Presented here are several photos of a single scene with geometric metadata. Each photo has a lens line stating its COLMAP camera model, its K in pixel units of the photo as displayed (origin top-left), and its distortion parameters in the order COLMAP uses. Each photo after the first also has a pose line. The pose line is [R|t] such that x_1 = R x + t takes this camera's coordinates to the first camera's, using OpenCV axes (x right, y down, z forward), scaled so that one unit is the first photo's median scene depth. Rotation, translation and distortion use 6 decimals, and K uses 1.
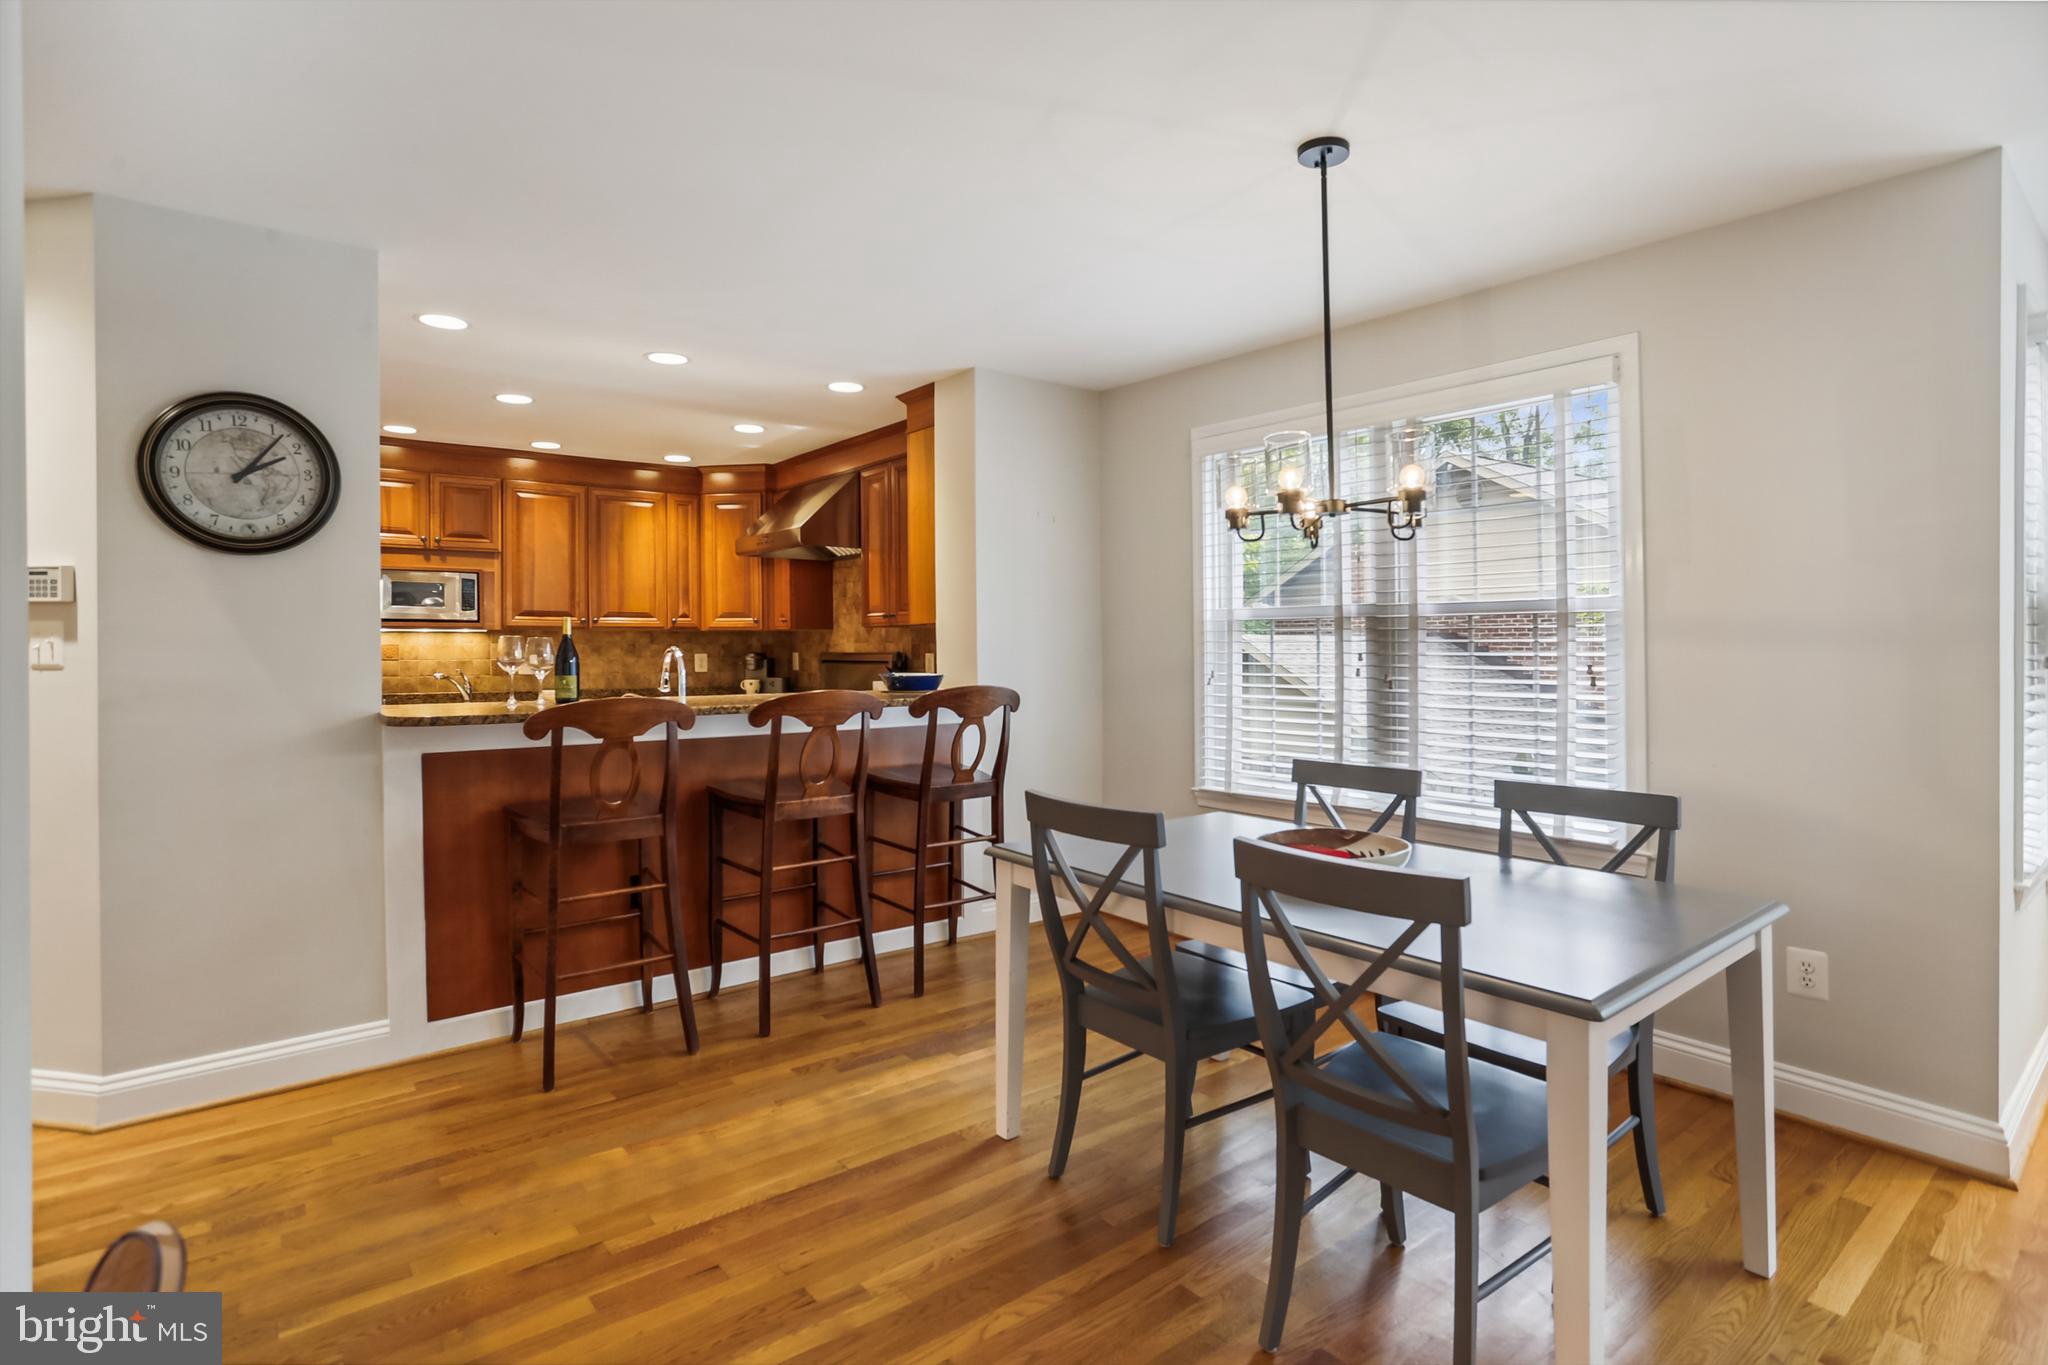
lens RADIAL K [[1007.3, 0, 1028.8], [0, 1007.3, 661.3], [0, 0, 1]] dist [-0.063793, 0.038847]
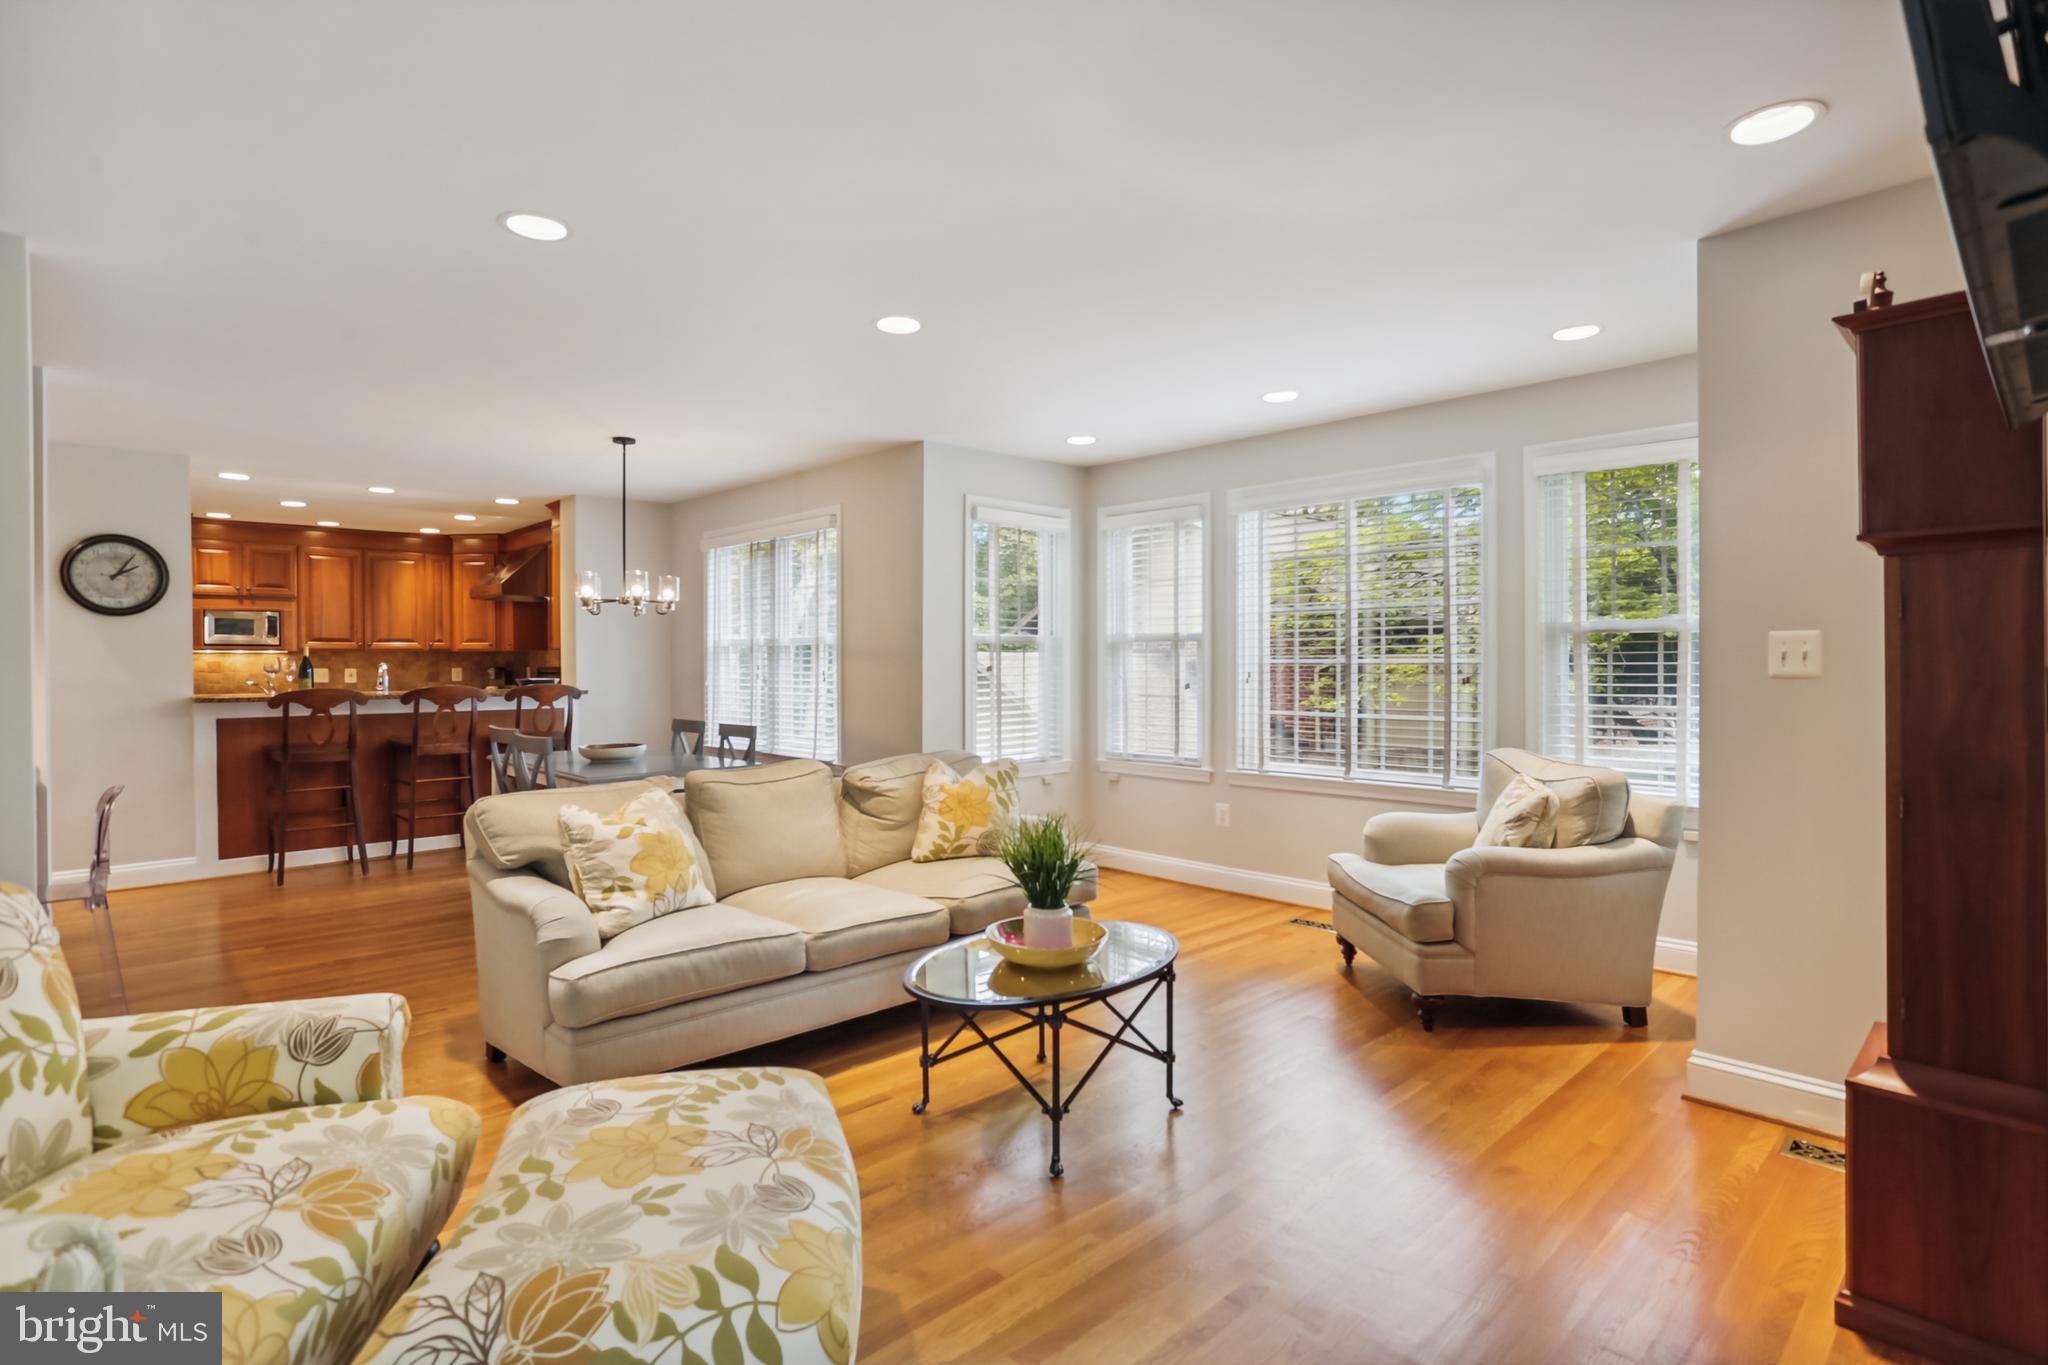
lens RADIAL K [[1040.5, 0, 991.4], [0, 1040.5, 684.6], [0, 0, 1]] dist [0.001780, 0.000972]
pose [[0.999170, -0.002281, 0.040669, 0.423610], [0.002021, 0.999977, 0.006431, 0.009332], [-0.040683, -0.006343, 0.999152, -0.566014]]
